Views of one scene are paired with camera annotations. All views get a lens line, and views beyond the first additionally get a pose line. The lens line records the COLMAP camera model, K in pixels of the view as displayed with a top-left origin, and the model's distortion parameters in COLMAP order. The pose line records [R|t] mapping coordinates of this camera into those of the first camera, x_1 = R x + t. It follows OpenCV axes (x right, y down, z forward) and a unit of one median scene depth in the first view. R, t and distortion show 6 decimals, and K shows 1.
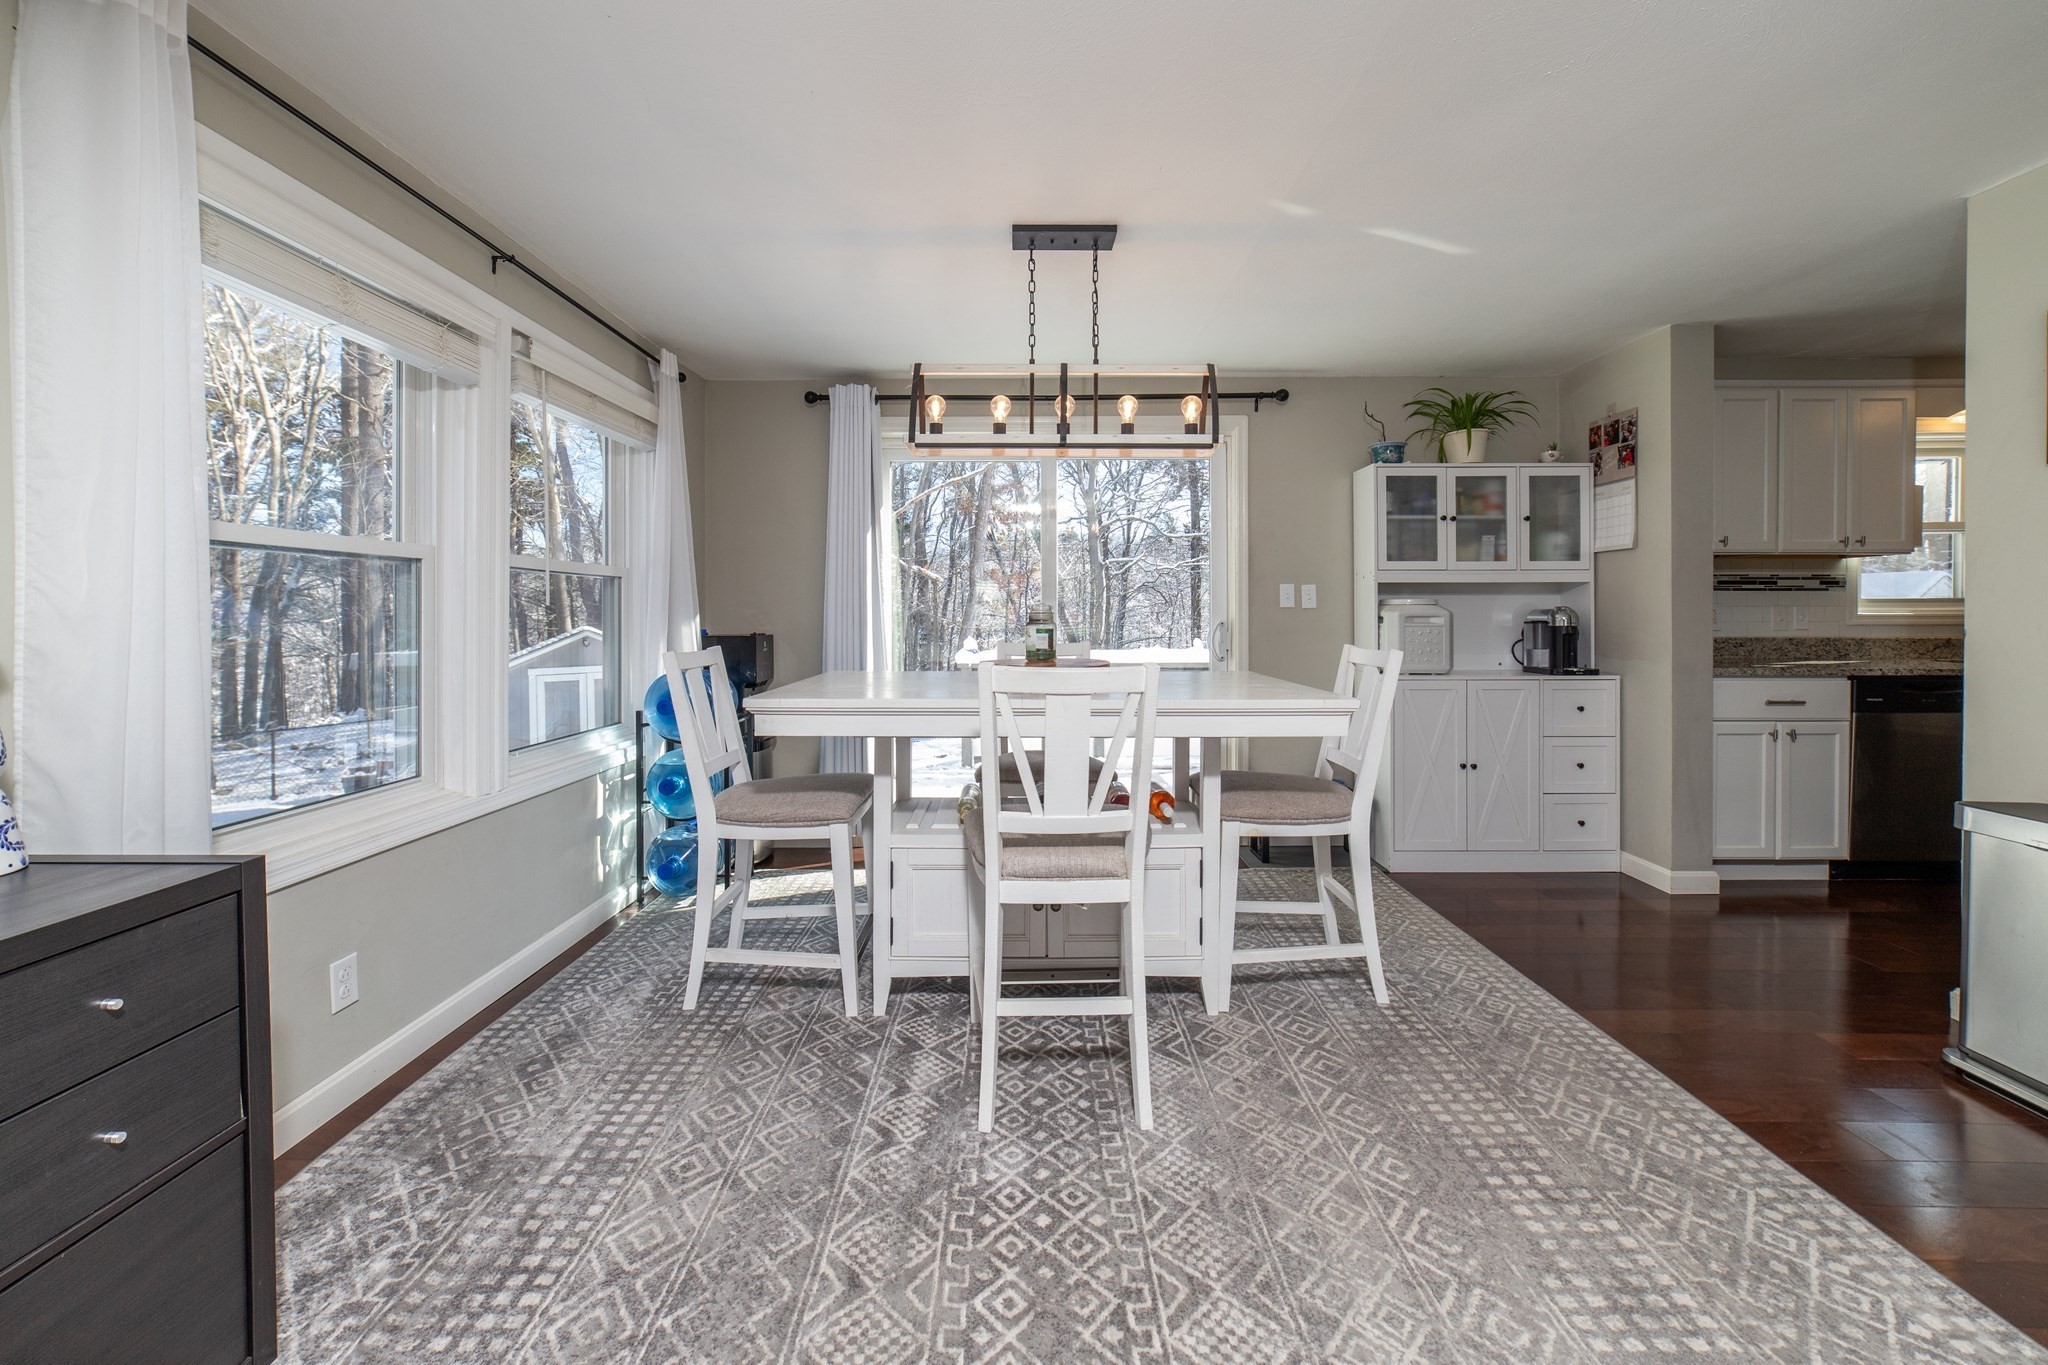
lens RADIAL K [[806.8, 0, 1017.3], [0, 806.8, 634.5], [0, 0, 1]] dist [-0.000114, 0.000116]
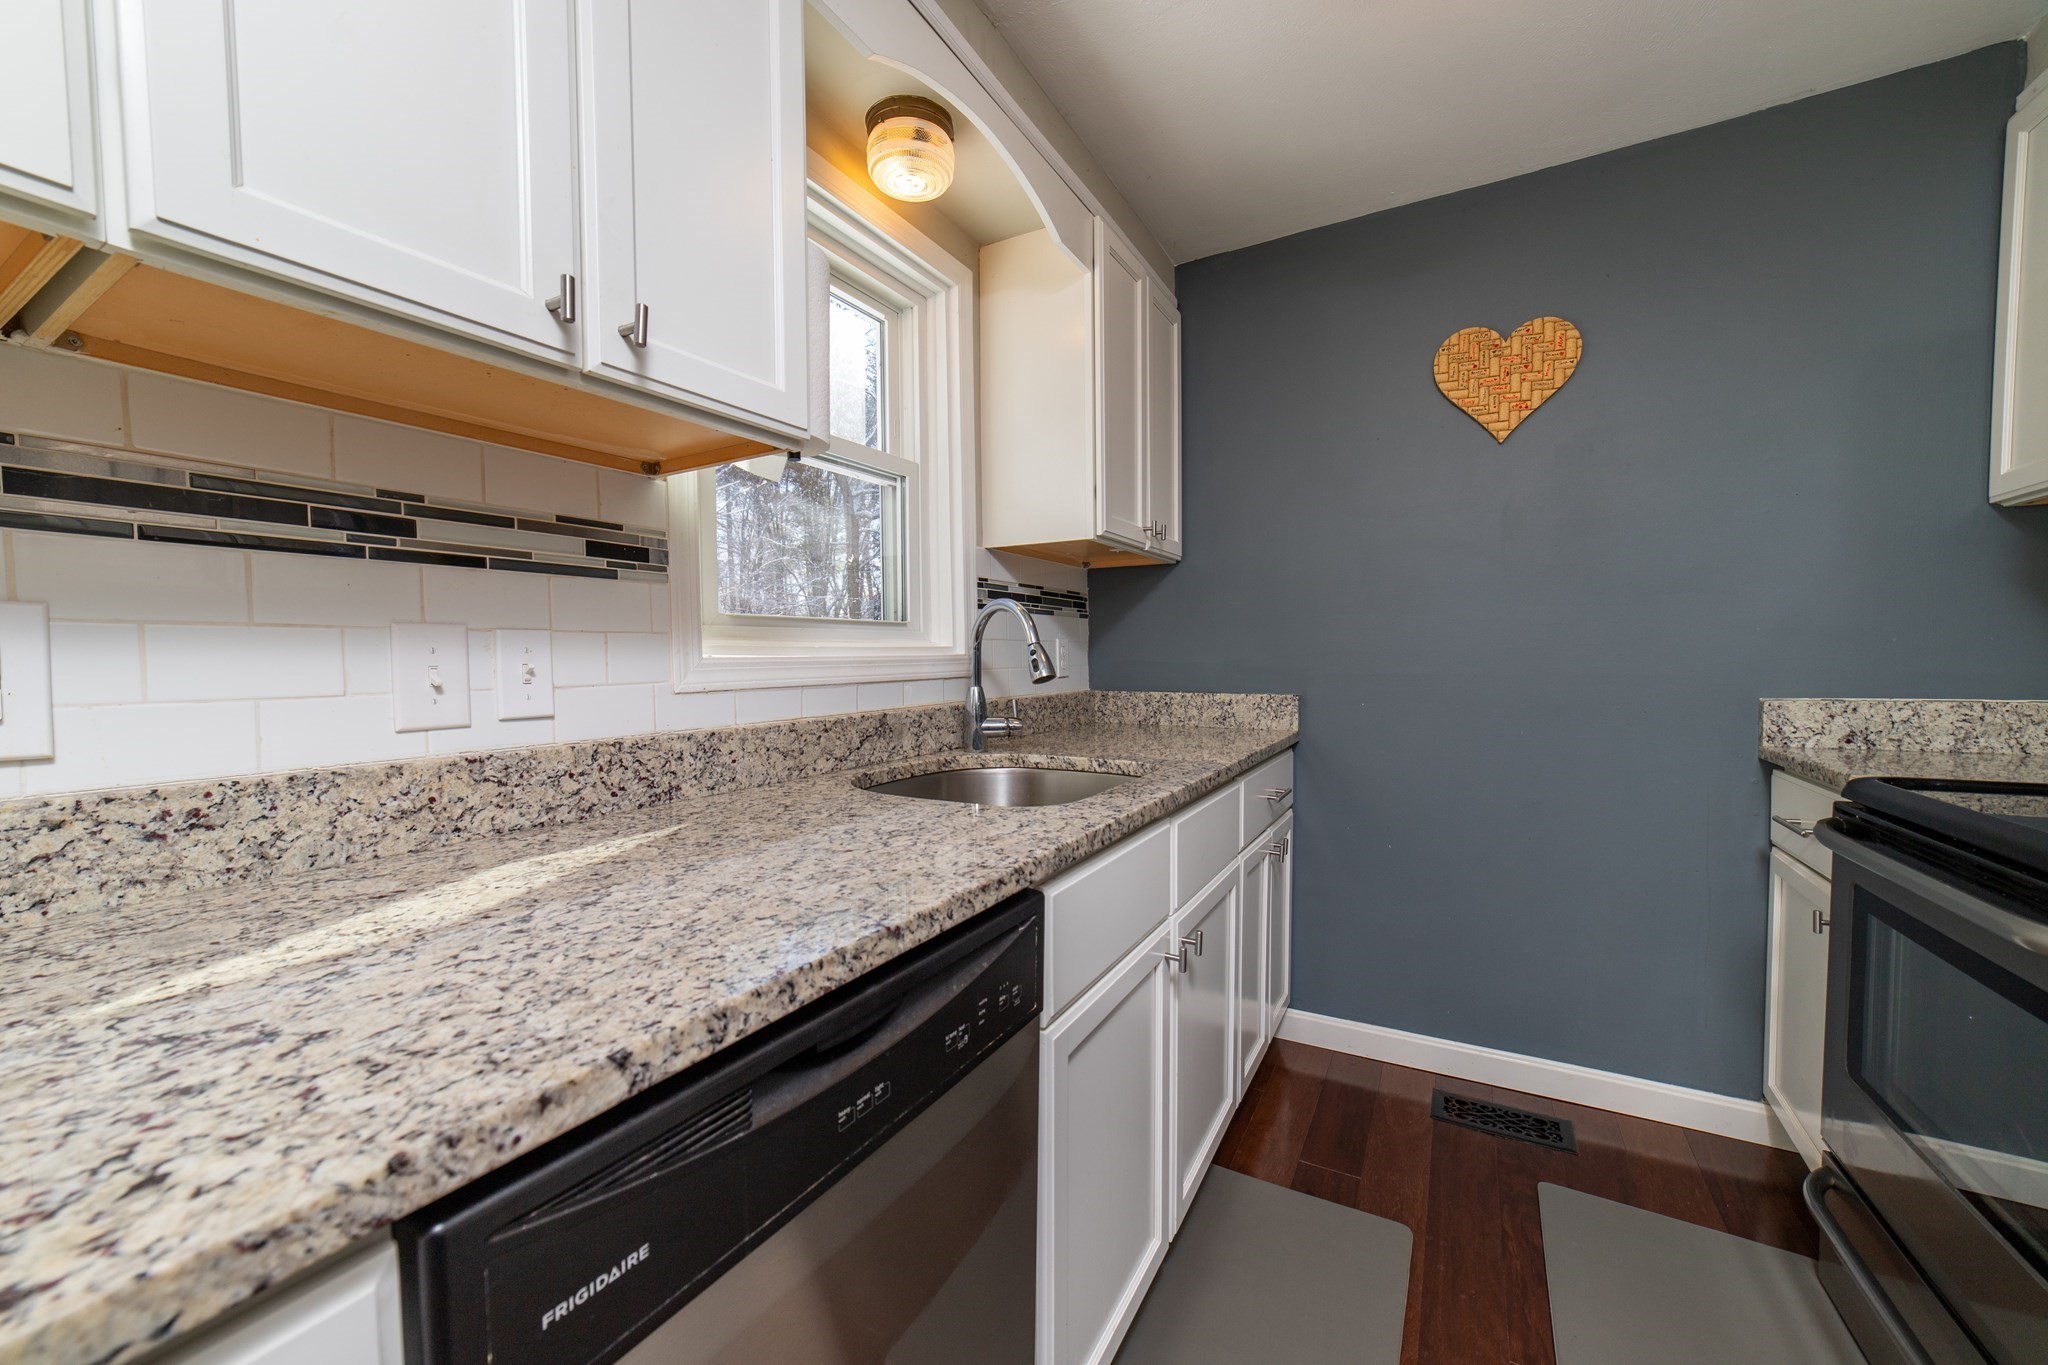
lens RADIAL K [[772.9, 0, 1015.7], [0, 772.9, 684.9], [0, 0, 1]] dist [-0.034024, 0.011184]
pose [[0.490095, -0.035950, 0.870928, 0.837984], [0.027114, 0.999294, 0.025991, -0.019140], [-0.871247, 0.010877, 0.490724, 0.741760]]
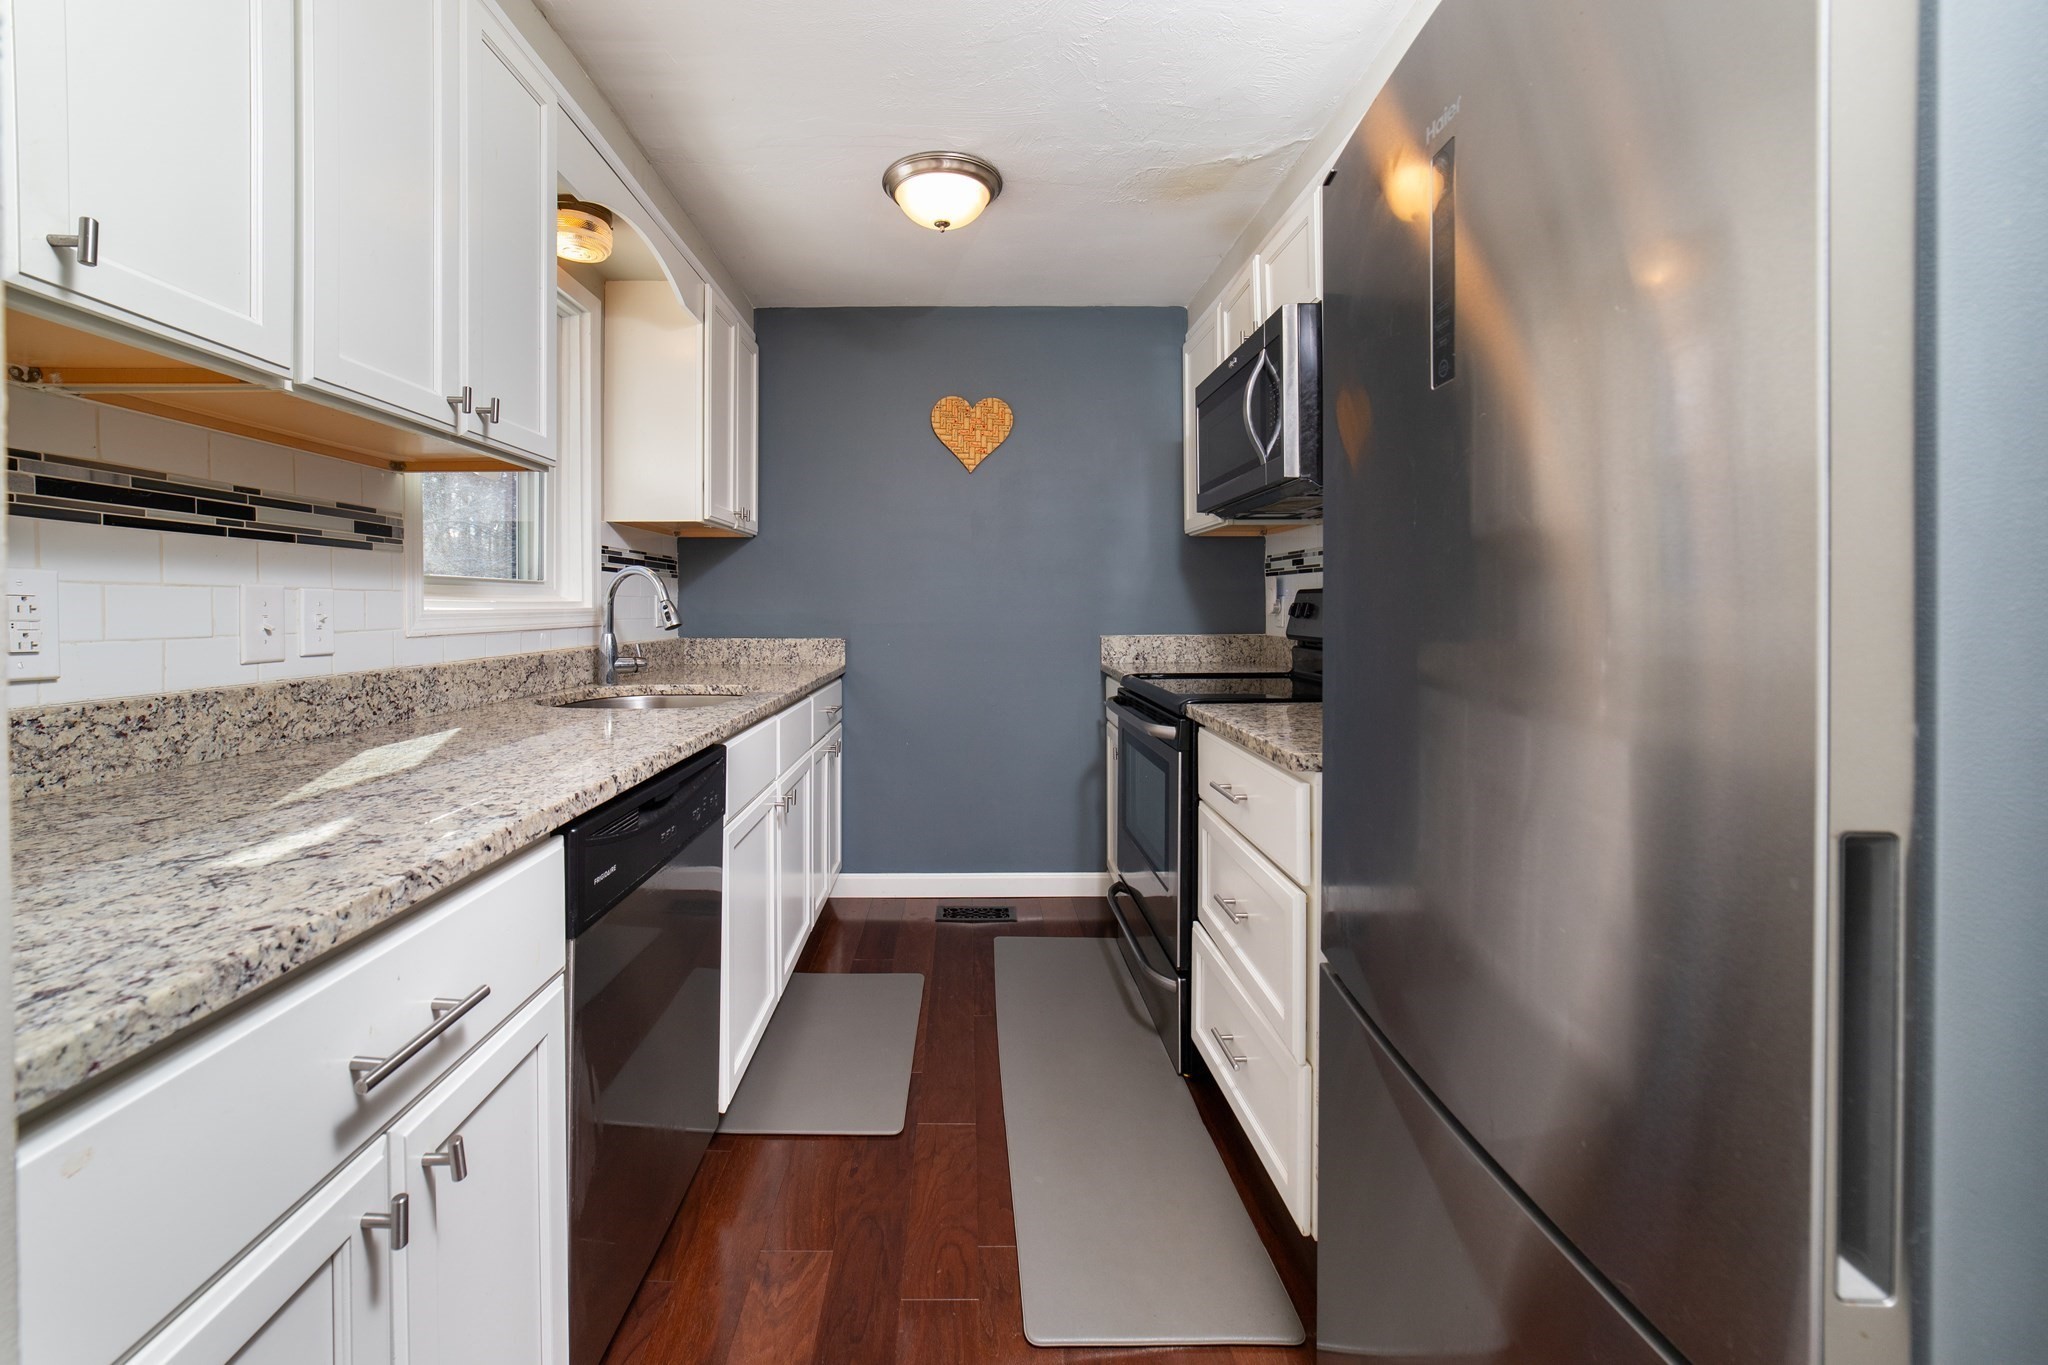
lens RADIAL K [[799.3, 0, 956.6], [0, 799.3, 605.7], [0, 0, 1]] dist [-0.000506, 0.000054]
pose [[-0.001921, 0.002201, 0.999996, 0.628417], [0.023050, 0.999732, -0.002156, -0.020368], [-0.999732, 0.023046, -0.001971, 0.726701]]
